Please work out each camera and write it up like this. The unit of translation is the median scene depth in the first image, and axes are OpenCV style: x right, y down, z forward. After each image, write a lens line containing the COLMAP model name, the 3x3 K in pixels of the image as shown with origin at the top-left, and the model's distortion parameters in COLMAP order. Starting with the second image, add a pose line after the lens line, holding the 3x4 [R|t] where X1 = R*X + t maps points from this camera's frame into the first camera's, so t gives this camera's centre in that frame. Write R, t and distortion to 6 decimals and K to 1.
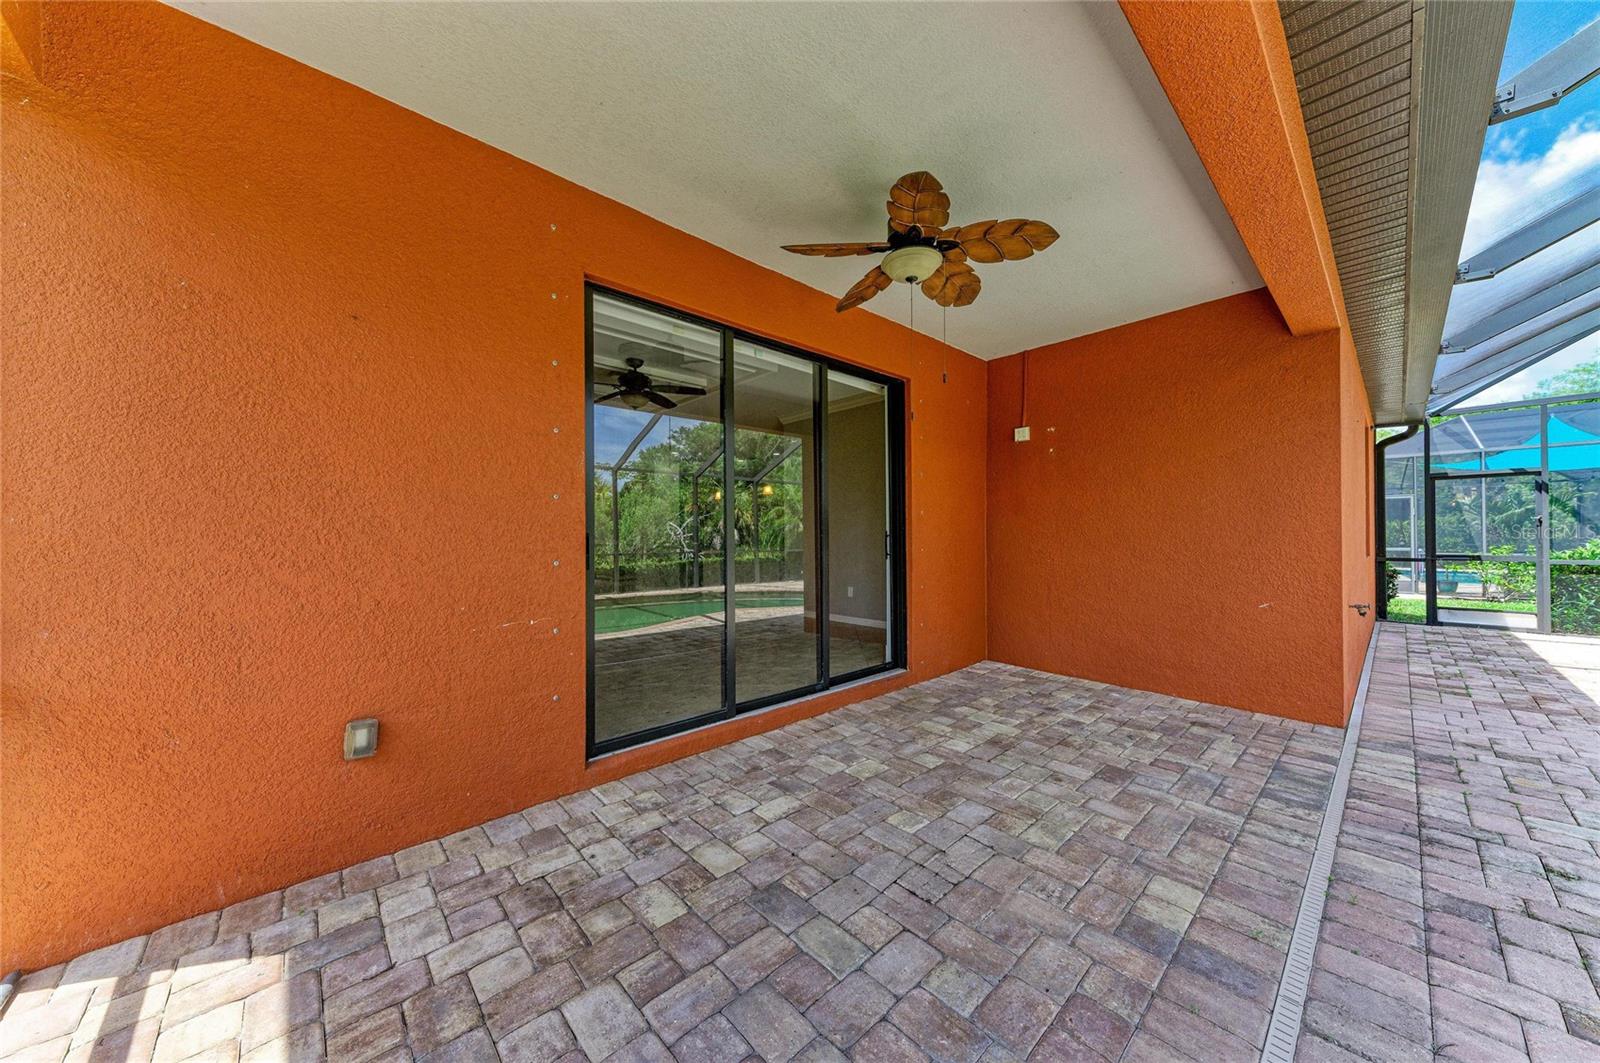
lens RADIAL K [[543.2, 0, 800.4], [0, 543.2, 534.2], [0, 0, 1]] dist [0.018676, -0.004002]
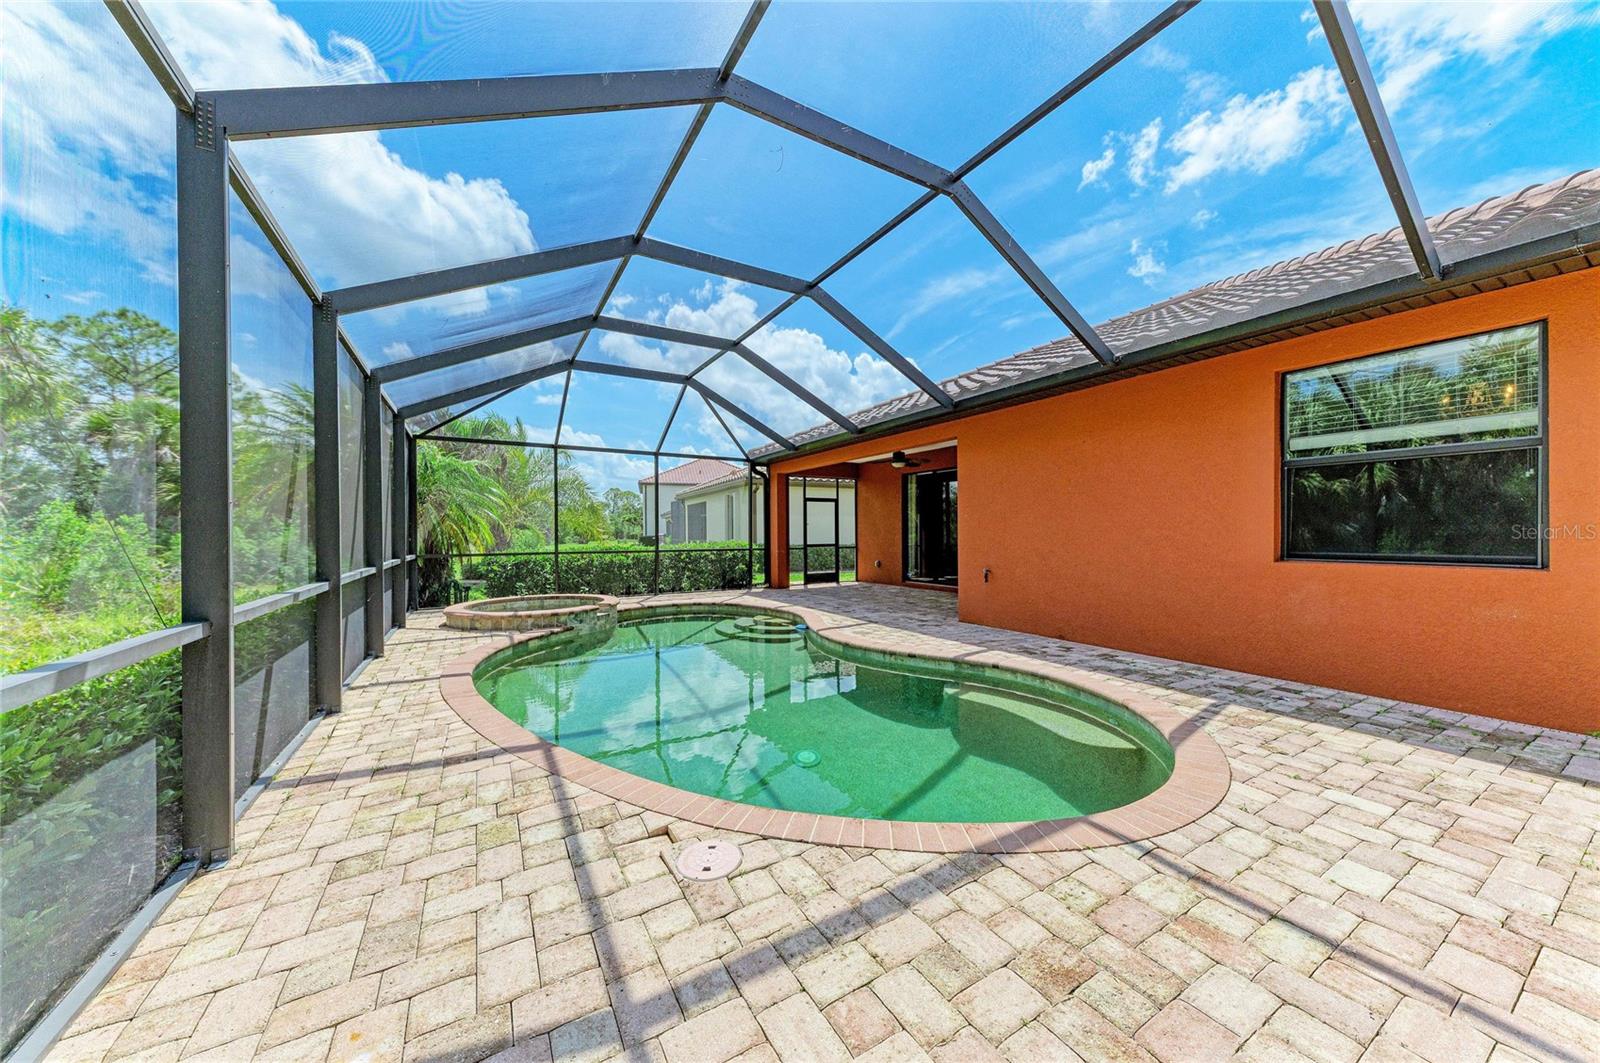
lens RADIAL K [[543.2, 0, 800.4], [0, 543.2, 534.2], [0, 0, 1]] dist [0.018676, -0.004002]
pose [[-0.205600, 0.009936, -0.978586, 2.923667], [0.013030, 0.999888, 0.007414, -0.011698], [0.978549, -0.011227, -0.205706, 0.766530]]
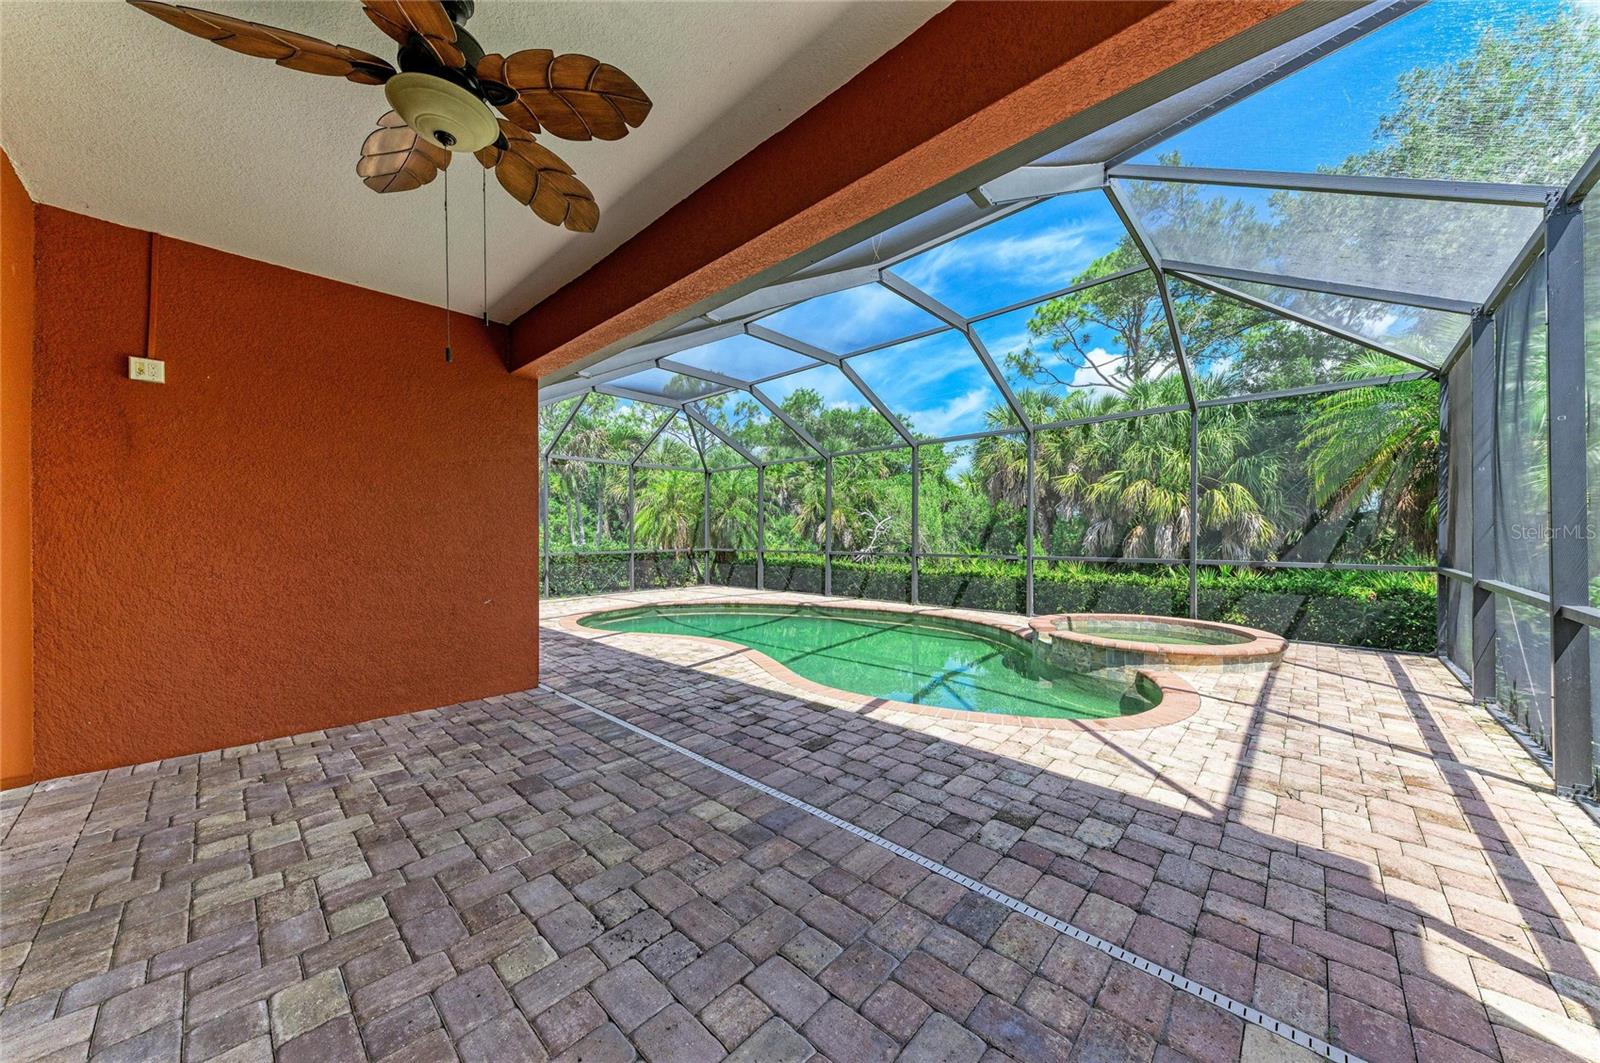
lens RADIAL K [[543.2, 0, 800.4], [0, 543.2, 534.2], [0, 0, 1]] dist [0.018676, -0.004002]
pose [[-0.073268, 0.007075, 0.997287, -0.317723], [0.000858, 0.999975, -0.007031, -0.000111], [-0.997312, 0.000340, -0.073273, 0.432984]]
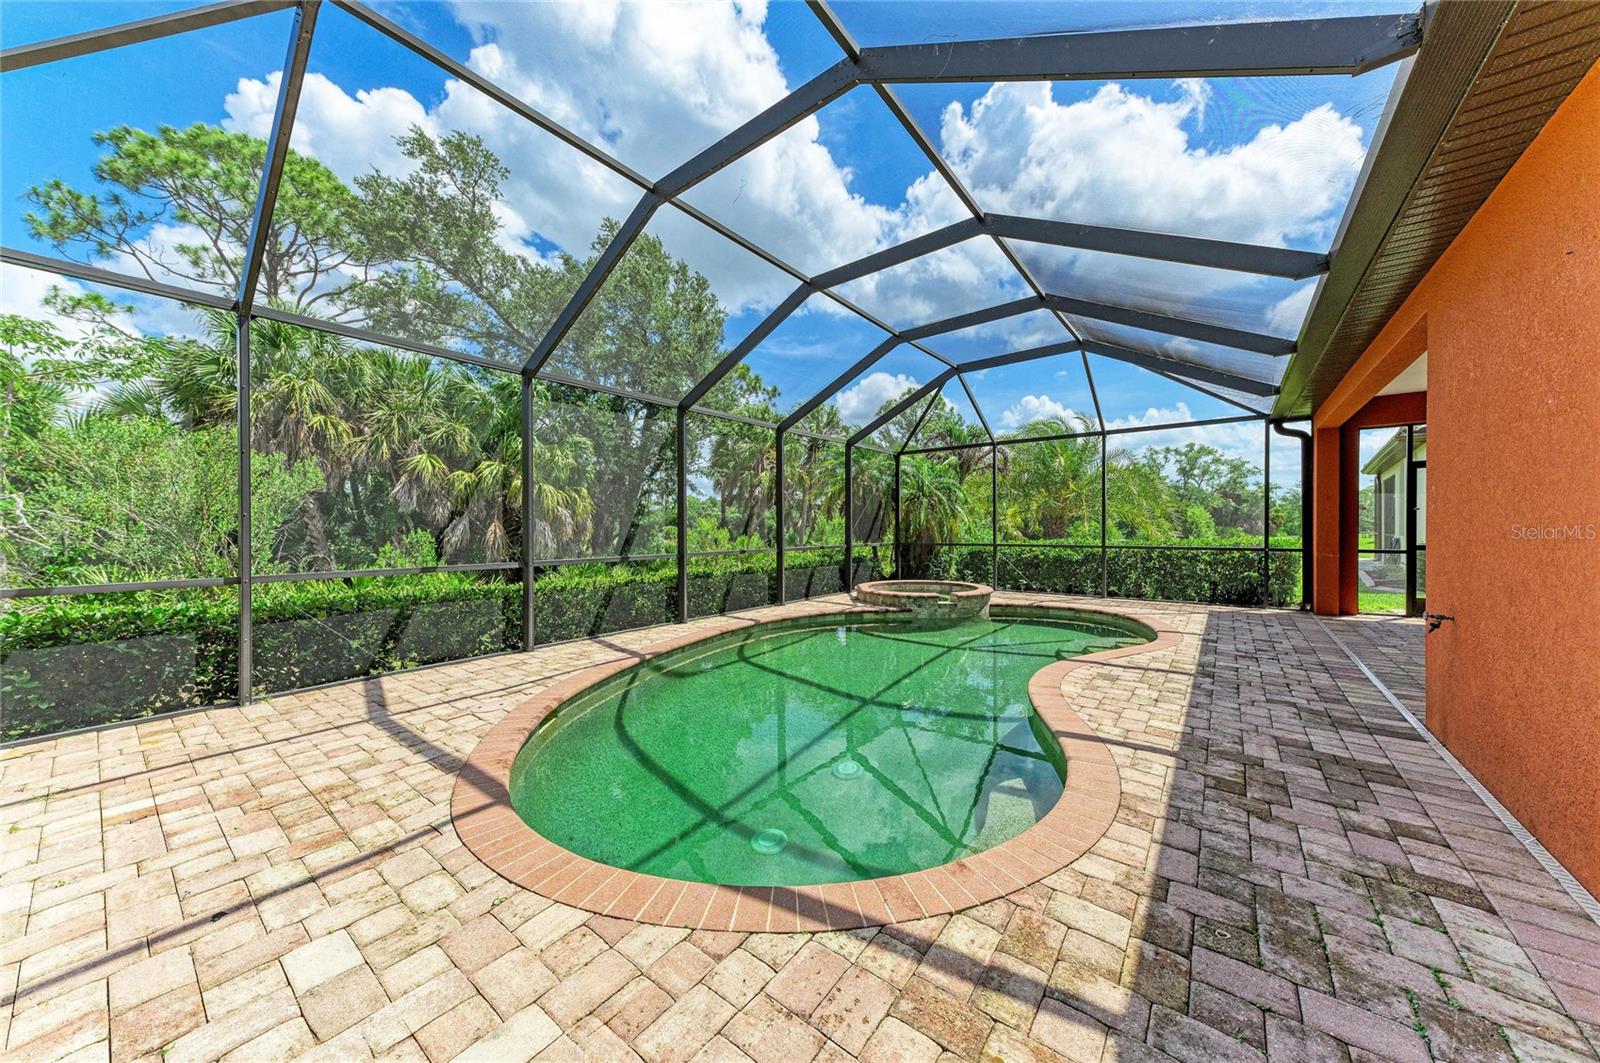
lens RADIAL K [[543.2, 0, 800.4], [0, 543.2, 534.2], [0, 0, 1]] dist [0.018676, -0.004002]
pose [[-0.985948, 0.013993, -0.166468, 2.039413], [0.013031, 0.999892, 0.006865, -0.003846], [0.166546, 0.004600, -0.986023, 1.625161]]
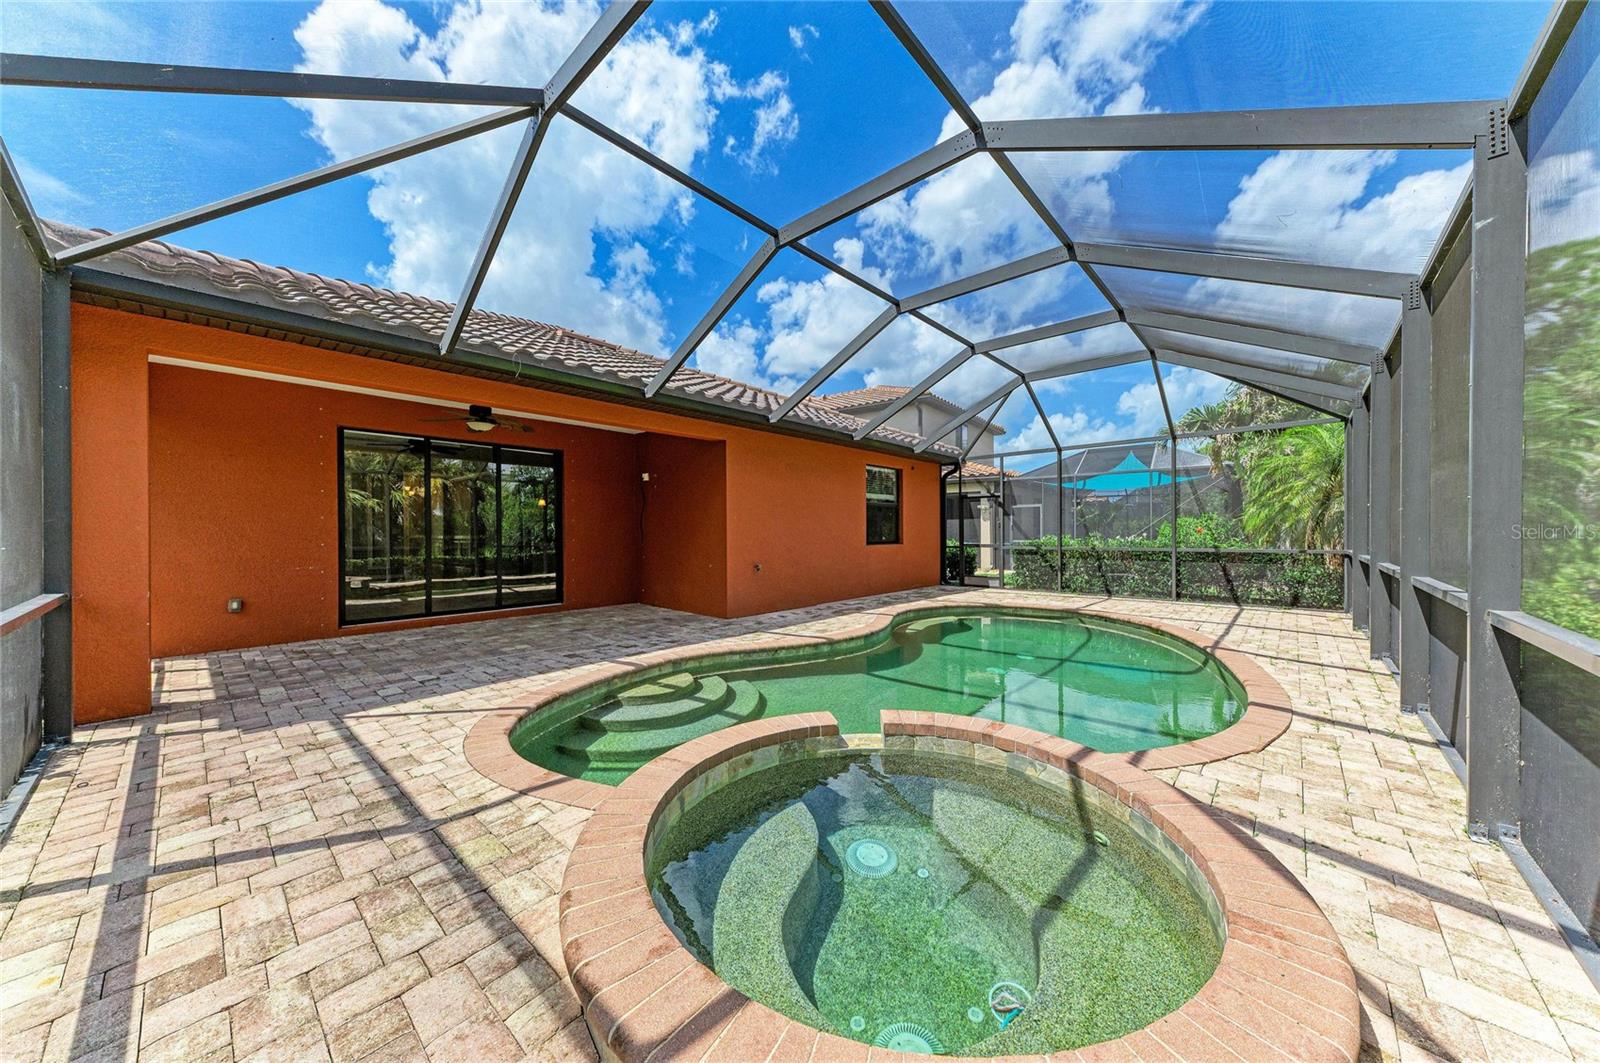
lens RADIAL K [[543.2, 0, 800.4], [0, 543.2, 534.2], [0, 0, 1]] dist [0.018676, -0.004002]
pose [[0.995828, -0.000320, 0.091247, 0.979864], [-0.000531, 0.999957, 0.009305, -0.012710], [-0.091246, -0.009314, 0.995785, -1.111354]]
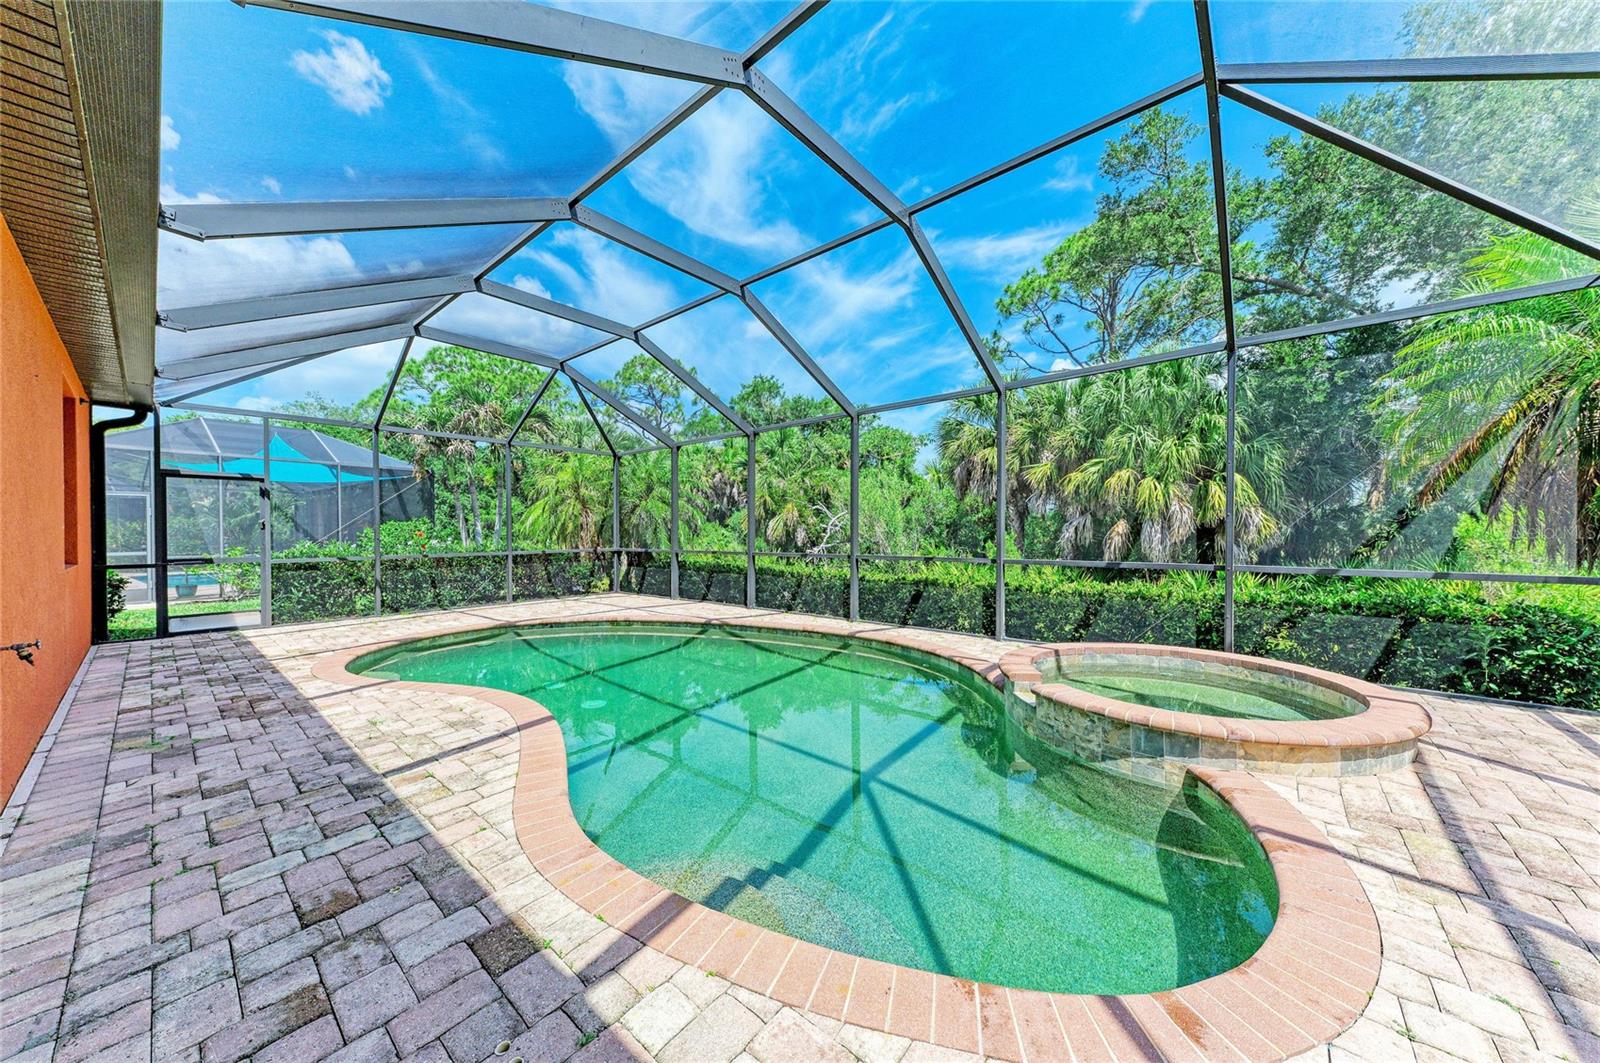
lens RADIAL K [[543.2, 0, 800.4], [0, 543.2, 534.2], [0, 0, 1]] dist [0.018676, -0.004002]
pose [[-0.121135, 0.002056, 0.992634, 0.239052], [0.002324, 0.999996, -0.001787, 0.000056], [-0.992633, 0.002091, -0.121139, 0.151832]]
